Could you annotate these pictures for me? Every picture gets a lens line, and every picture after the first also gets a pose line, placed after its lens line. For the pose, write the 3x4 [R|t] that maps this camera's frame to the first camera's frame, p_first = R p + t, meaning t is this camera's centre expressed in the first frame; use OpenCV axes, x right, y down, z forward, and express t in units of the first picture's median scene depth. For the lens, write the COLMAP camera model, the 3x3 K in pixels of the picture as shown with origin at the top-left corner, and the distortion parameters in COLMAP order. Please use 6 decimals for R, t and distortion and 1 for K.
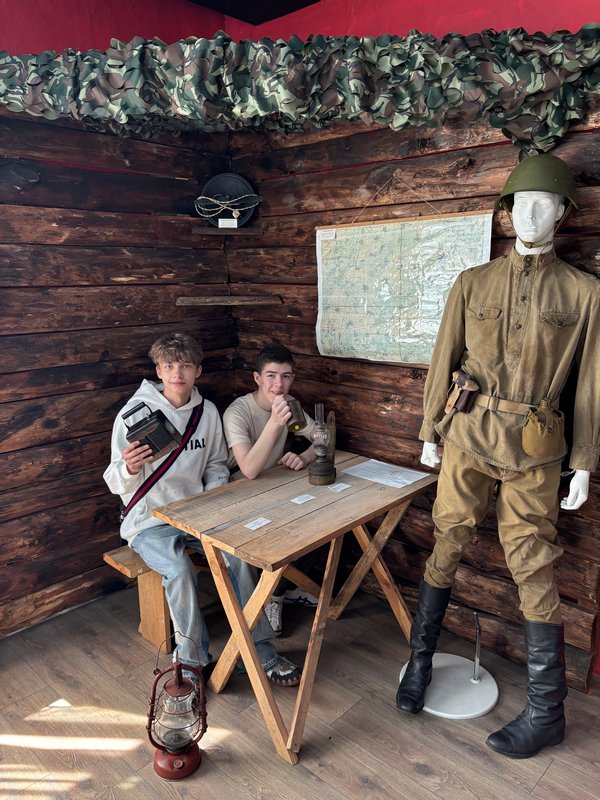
lens RADIAL K [[602.1, 0, 295.6], [0, 602.1, 395.0], [0, 0, 1]] dist [0.033712, -0.043045]
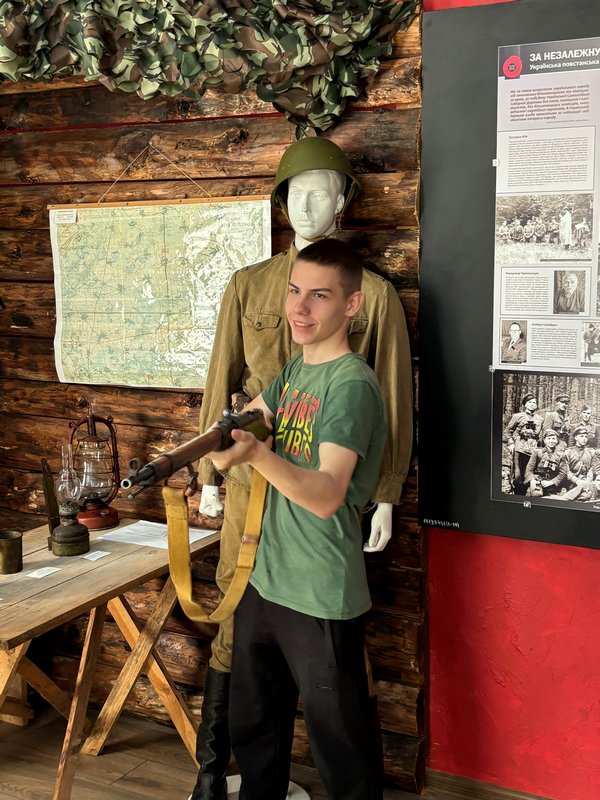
lens RADIAL K [[1093.3, 0, 299.3], [0, 1093.3, 387.2], [0, 0, 1]] dist [0.249429, -0.937688]
pose [[0.968102, -0.033642, 0.248289, -0.016126], [0.050326, 0.996859, -0.061157, 0.047466], [-0.245452, 0.071702, 0.966754, -0.443254]]
